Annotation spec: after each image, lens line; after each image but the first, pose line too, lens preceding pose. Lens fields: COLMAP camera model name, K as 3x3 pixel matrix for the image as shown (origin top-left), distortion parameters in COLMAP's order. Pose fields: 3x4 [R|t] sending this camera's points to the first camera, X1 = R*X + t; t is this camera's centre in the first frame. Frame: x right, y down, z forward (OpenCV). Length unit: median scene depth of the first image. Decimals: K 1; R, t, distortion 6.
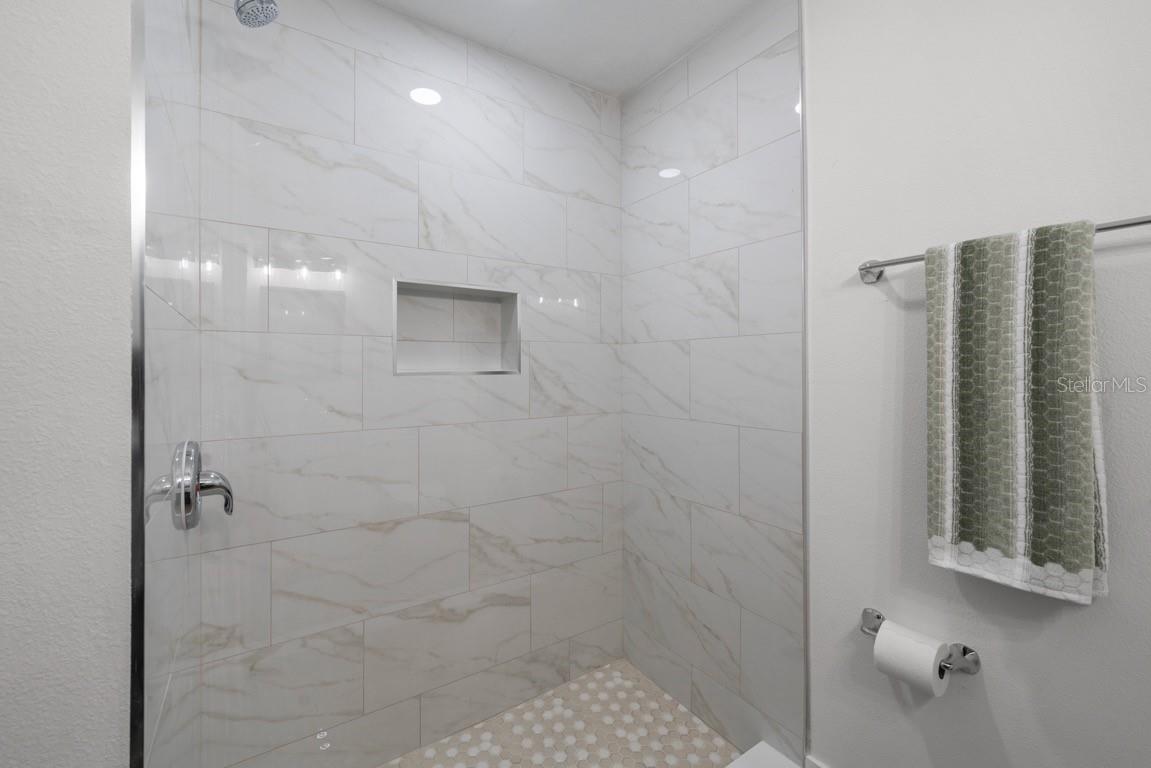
lens RADIAL K [[488.8, 0, 574.4], [0, 488.8, 364.0], [0, 0, 1]] dist [0.001554, 0.000190]
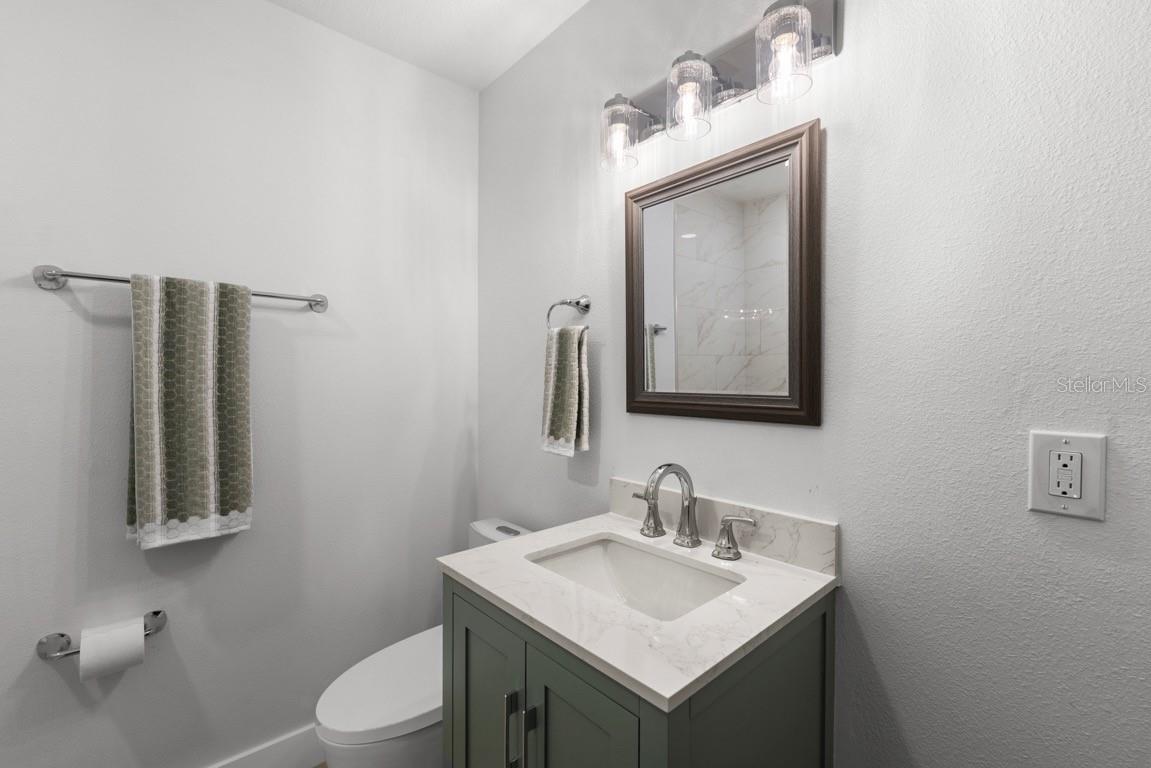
lens RADIAL K [[479.3, 0, 575.5], [0, 479.3, 384.0], [0, 0, 1]] dist [-0.000182, -0.000047]
pose [[-0.154300, -0.005861, 0.988007, -0.574373], [-0.010392, 0.999937, 0.004308, 0.001443], [-0.987969, -0.009603, -0.154352, 0.176229]]
